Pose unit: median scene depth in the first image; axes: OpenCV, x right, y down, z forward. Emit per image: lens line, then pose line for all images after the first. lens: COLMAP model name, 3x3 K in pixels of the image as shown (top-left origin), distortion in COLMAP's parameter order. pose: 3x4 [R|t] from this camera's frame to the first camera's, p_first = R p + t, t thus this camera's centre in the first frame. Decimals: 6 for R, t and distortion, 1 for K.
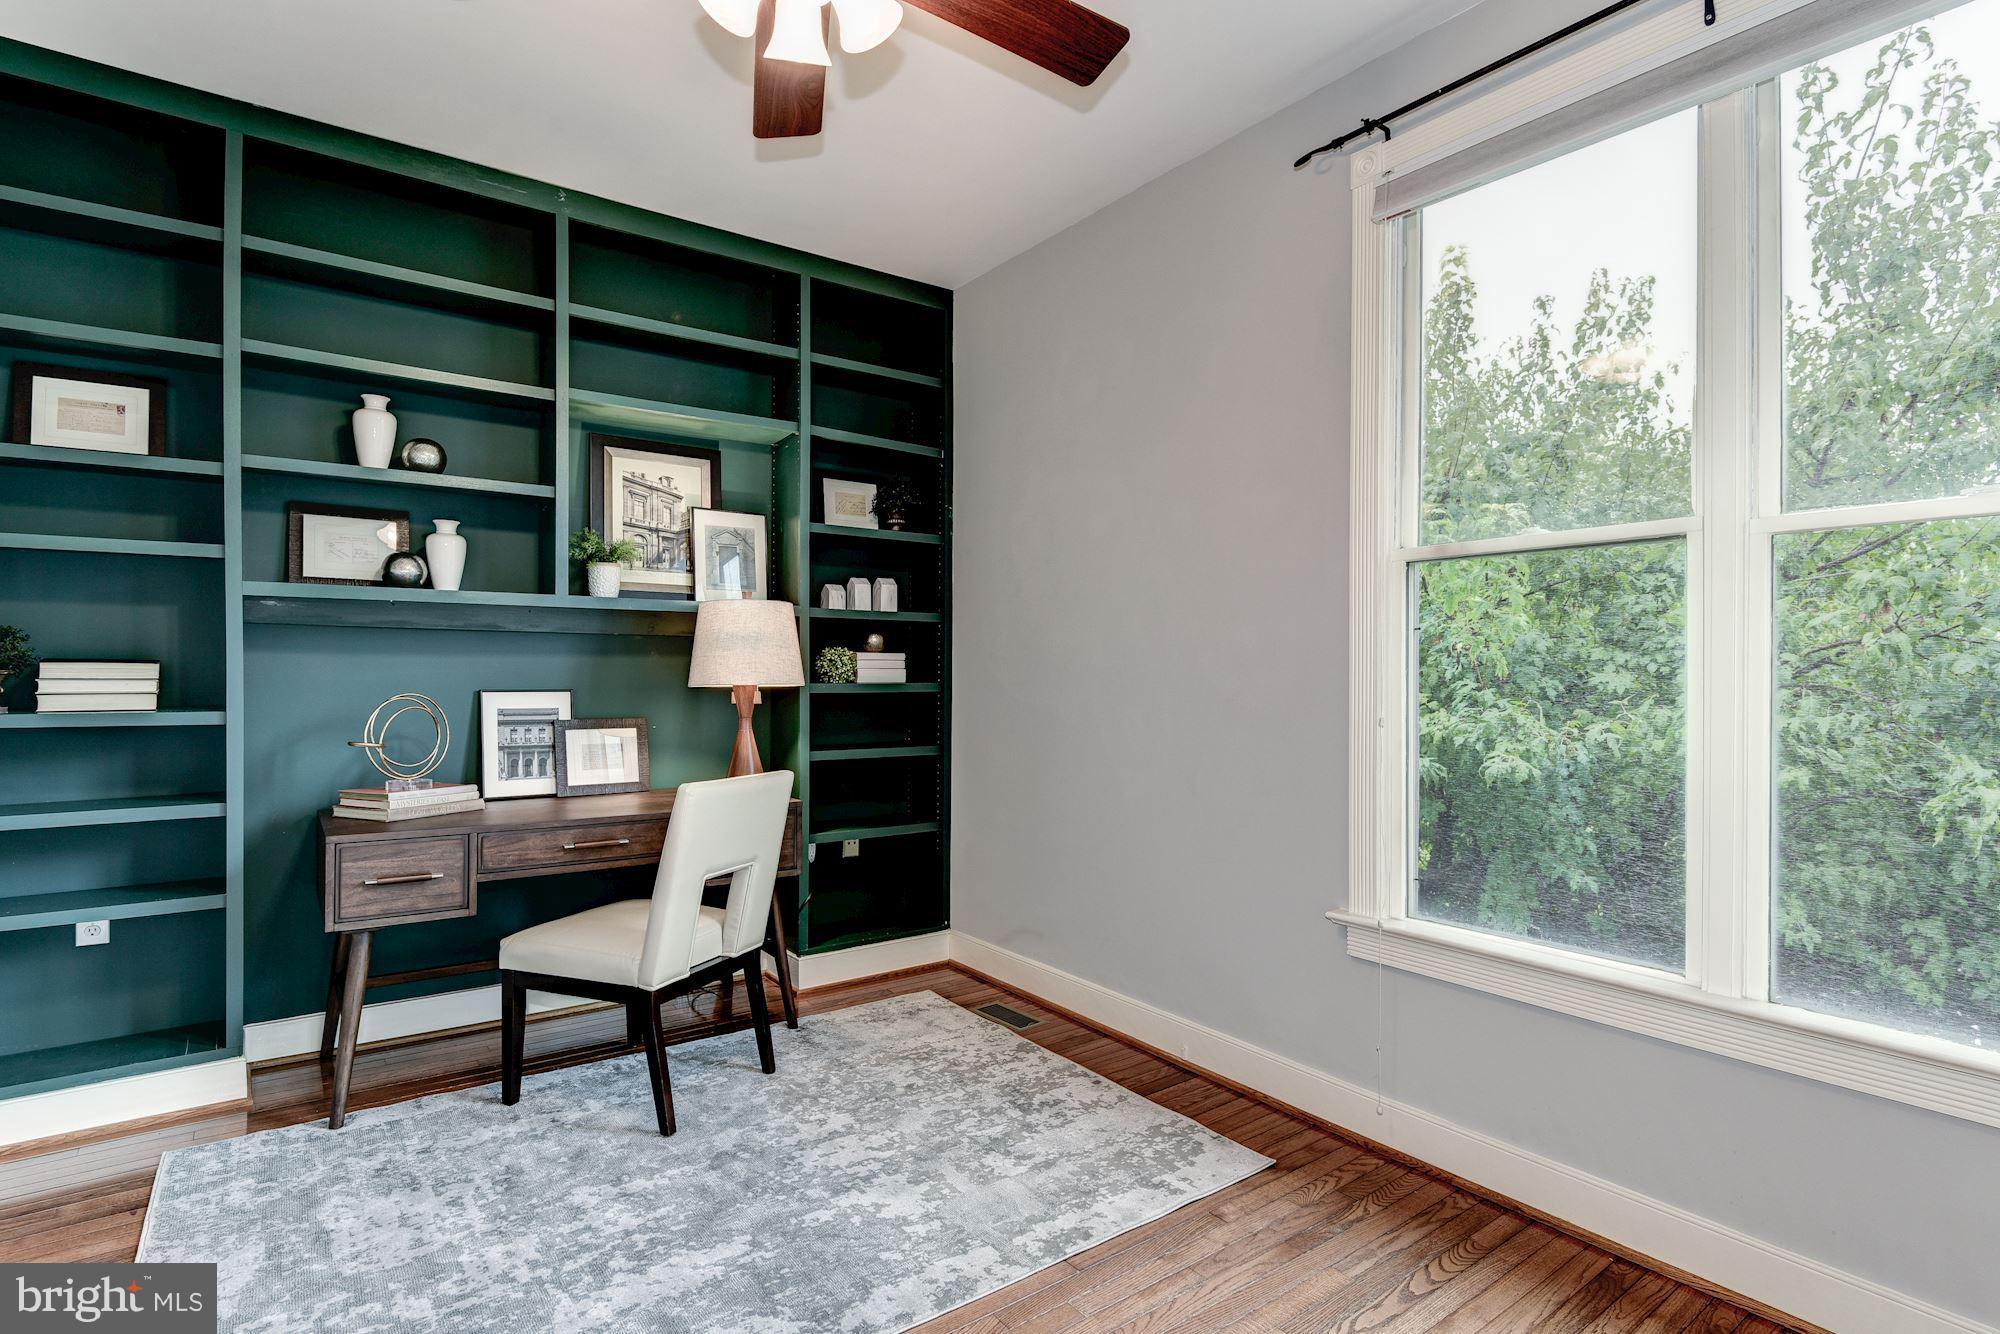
lens RADIAL K [[996.3, 0, 1052.2], [0, 996.3, 665.6], [0, 0, 1]] dist [-0.003239, -0.003195]
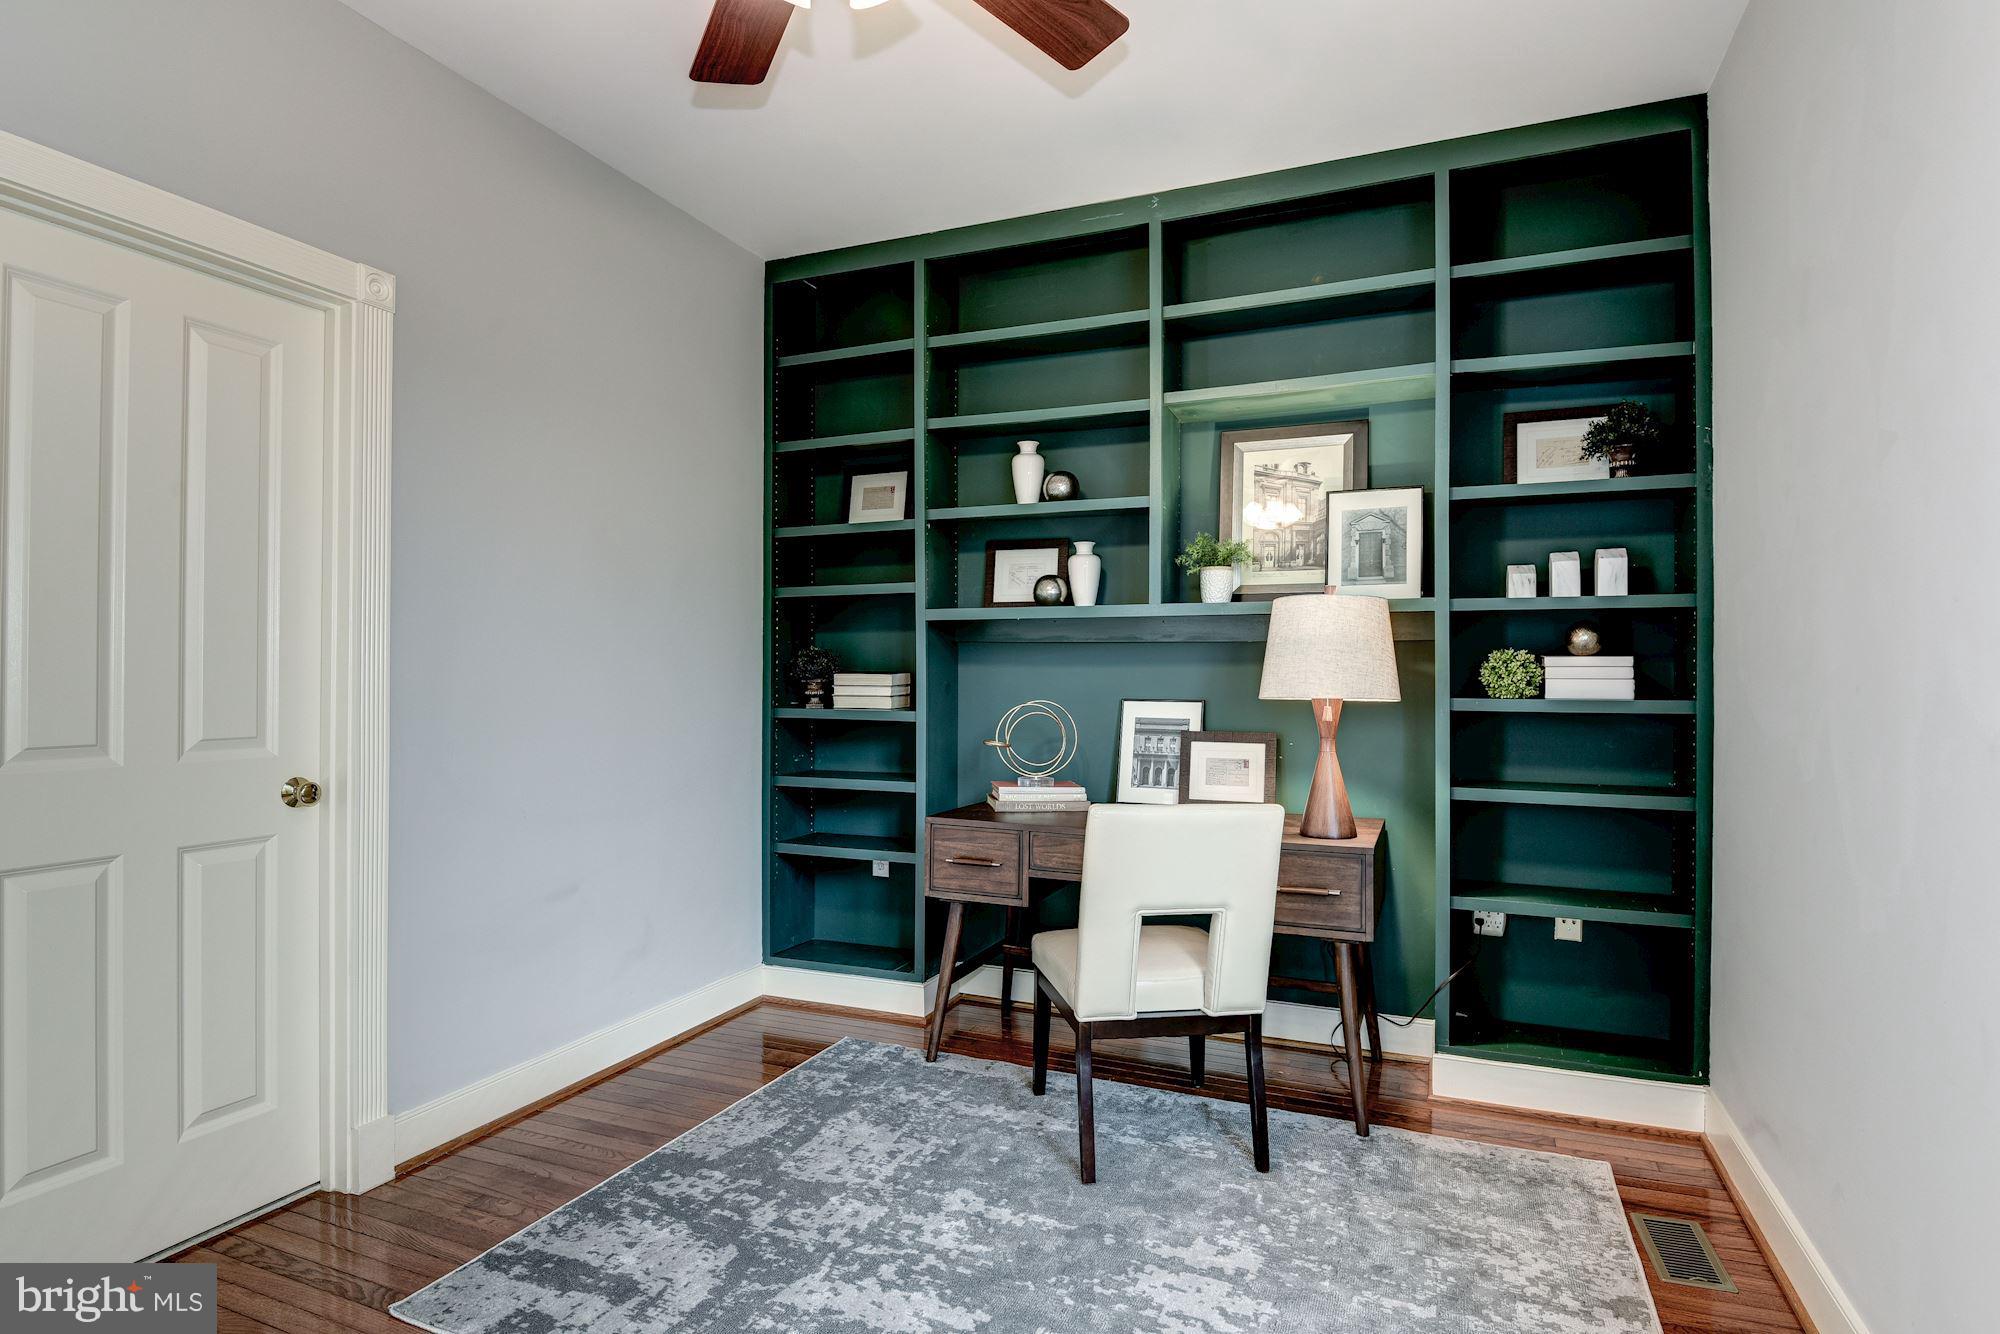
lens RADIAL K [[1041.4, 0, 1005.4], [0, 1041.4, 669.3], [0, 0, 1]] dist [-0.003507, -0.004911]
pose [[0.493391, -0.010539, -0.869744, 0.332437], [0.000564, 0.999930, -0.011796, 0.006186], [0.869807, 0.005329, 0.493363, 0.361837]]
